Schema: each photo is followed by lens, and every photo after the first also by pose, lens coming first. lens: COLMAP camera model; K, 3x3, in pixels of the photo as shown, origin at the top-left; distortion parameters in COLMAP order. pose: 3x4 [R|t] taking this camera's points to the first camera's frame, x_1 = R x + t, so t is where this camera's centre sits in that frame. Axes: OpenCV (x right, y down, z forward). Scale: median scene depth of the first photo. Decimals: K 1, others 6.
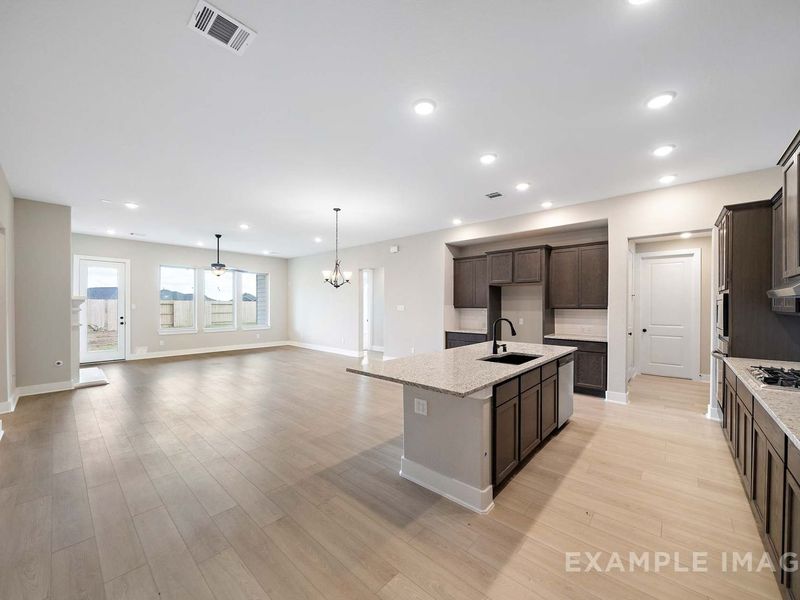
lens RADIAL K [[312.2, 0, 399.4], [0, 312.2, 305.9], [0, 0, 1]] dist [-0.002999, -0.001244]
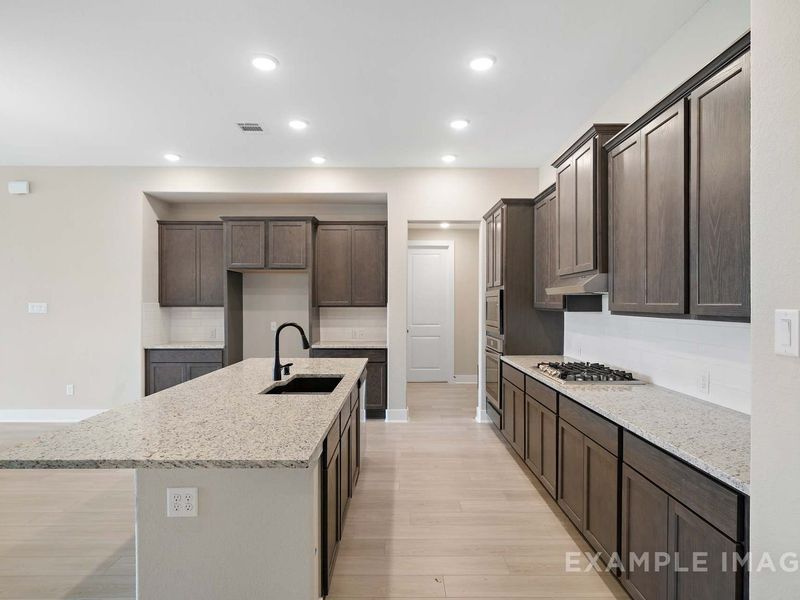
lens RADIAL K [[454.5, 0, 401.5], [0, 454.5, 305.2], [0, 0, 1]] dist [0.001071, 0.000580]
pose [[0.739870, -0.005448, 0.672727, -0.072630], [0.002246, 0.999982, 0.005628, -0.000563], [-0.672746, -0.002653, 0.739869, 0.095188]]
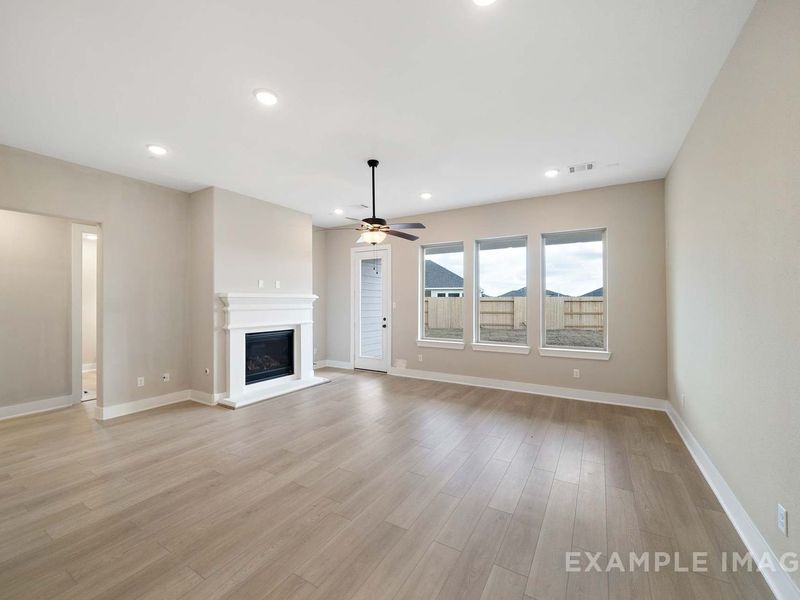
lens RADIAL K [[329.3, 0, 403.6], [0, 329.3, 298.2], [0, 0, 1]] dist [-0.003546, -0.000333]
pose [[0.200463, -0.013805, -0.979604, -0.081338], [-0.000940, 0.999898, -0.014283, -0.004523], [0.979701, 0.003784, 0.200430, 1.215080]]
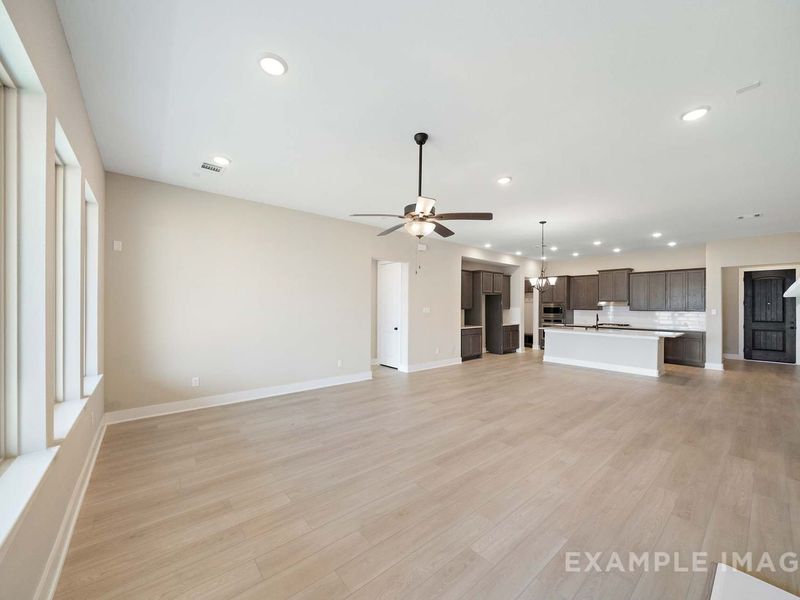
lens RADIAL K [[312.2, 0, 401.7], [0, 312.2, 304.0], [0, 0, 1]] dist [-0.002999, -0.001244]
pose [[0.135855, 0.004048, 0.990720, -1.268334], [-0.002788, 0.999989, -0.003704, -0.011493], [-0.990725, -0.002259, 0.135865, 1.249953]]
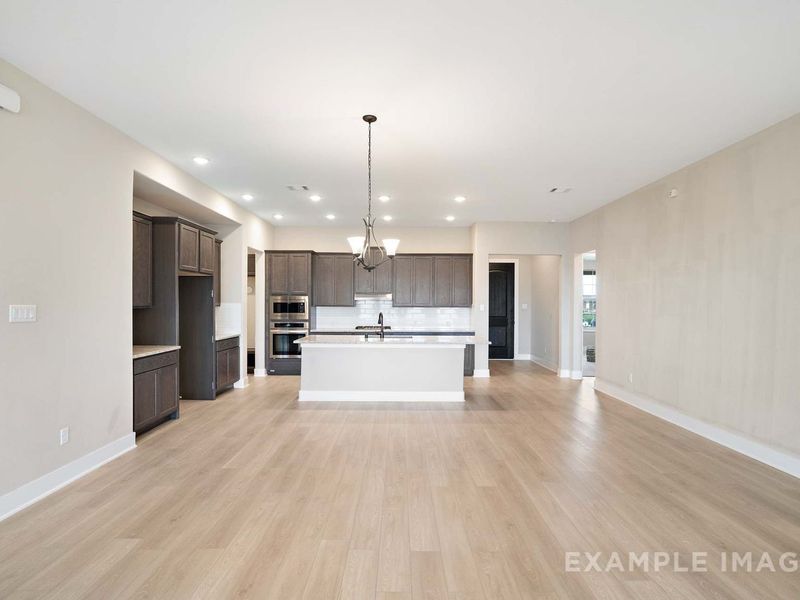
lens RADIAL K [[424.2, 0, 402.4], [0, 424.2, 306.1], [0, 0, 1]] dist [0.001541, 0.000266]
pose [[-0.676392, -0.011032, 0.736459, -0.698592], [-0.004064, 0.999929, 0.011246, -0.007528], [-0.736530, 0.004614, -0.676389, 1.330417]]
